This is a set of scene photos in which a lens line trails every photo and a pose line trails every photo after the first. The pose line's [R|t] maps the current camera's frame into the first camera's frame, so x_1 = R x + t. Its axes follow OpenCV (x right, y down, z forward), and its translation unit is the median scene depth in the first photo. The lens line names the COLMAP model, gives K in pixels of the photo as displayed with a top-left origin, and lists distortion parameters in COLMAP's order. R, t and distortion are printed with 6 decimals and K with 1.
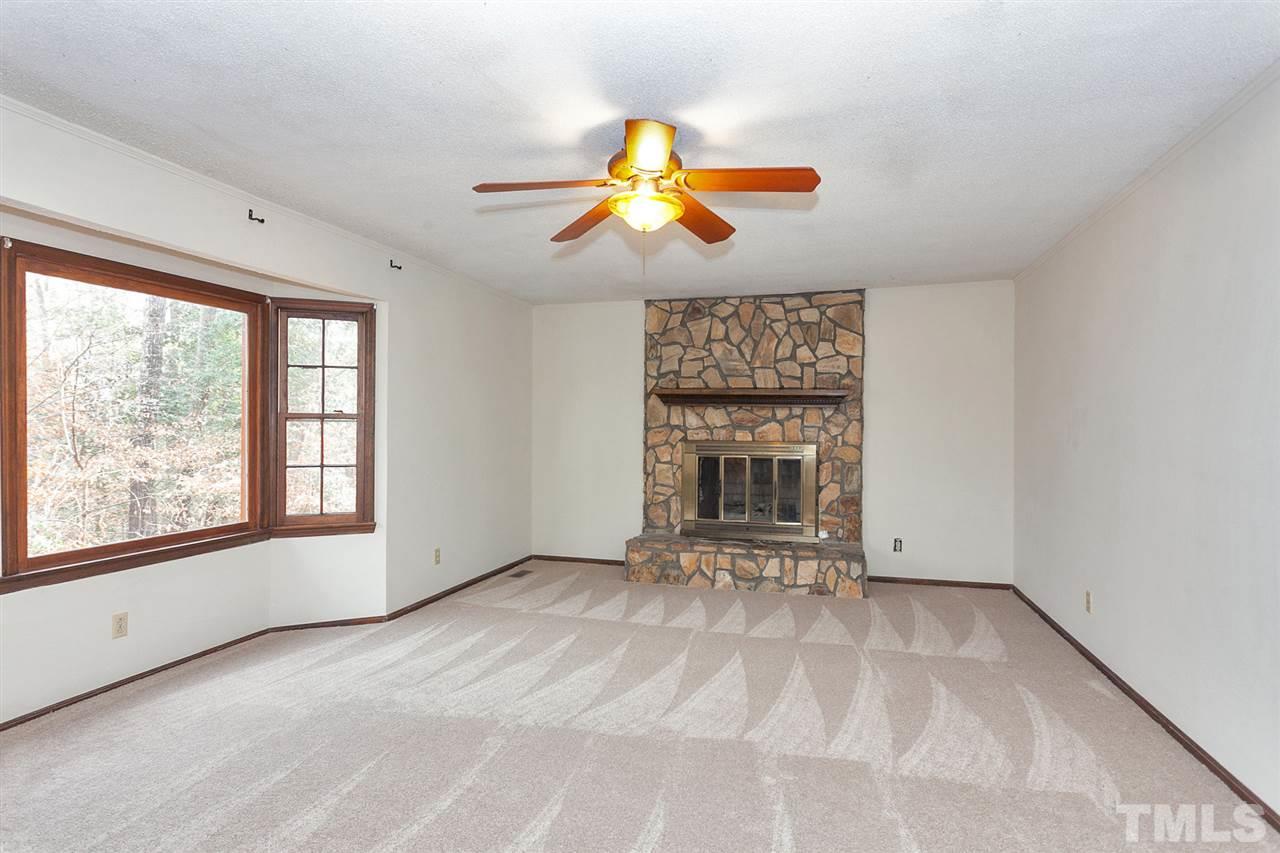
lens RADIAL K [[657.8, 0, 642.2], [0, 657.8, 423.3], [0, 0, 1]] dist [0.003849, 0.001725]
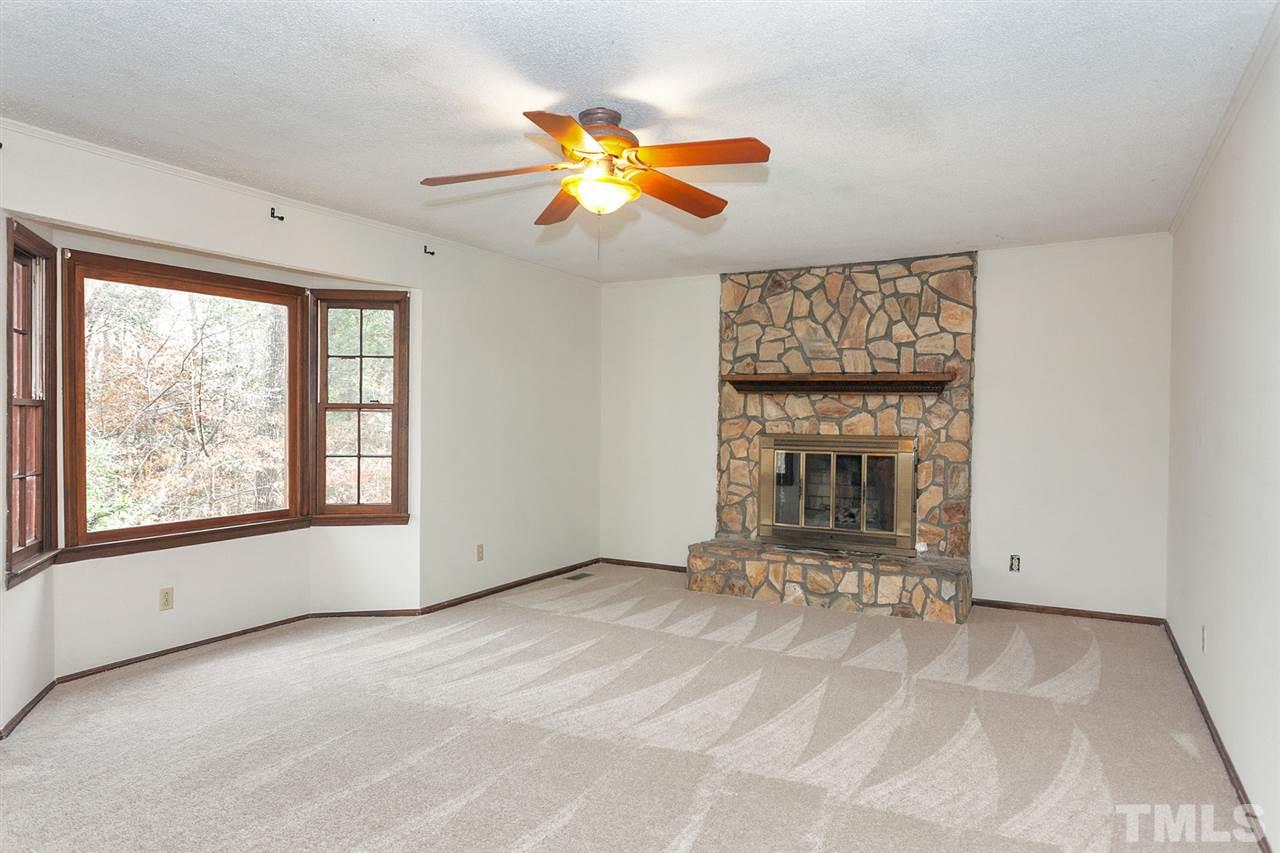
lens RADIAL K [[774.3, 0, 638.8], [0, 774.3, 421.9], [0, 0, 1]] dist [0.002035, 0.001750]
pose [[0.975642, 0.004332, -0.219328, 0.152055], [-0.001814, 0.999930, 0.011678, -0.001273], [0.219363, -0.010996, 0.975581, -0.044297]]
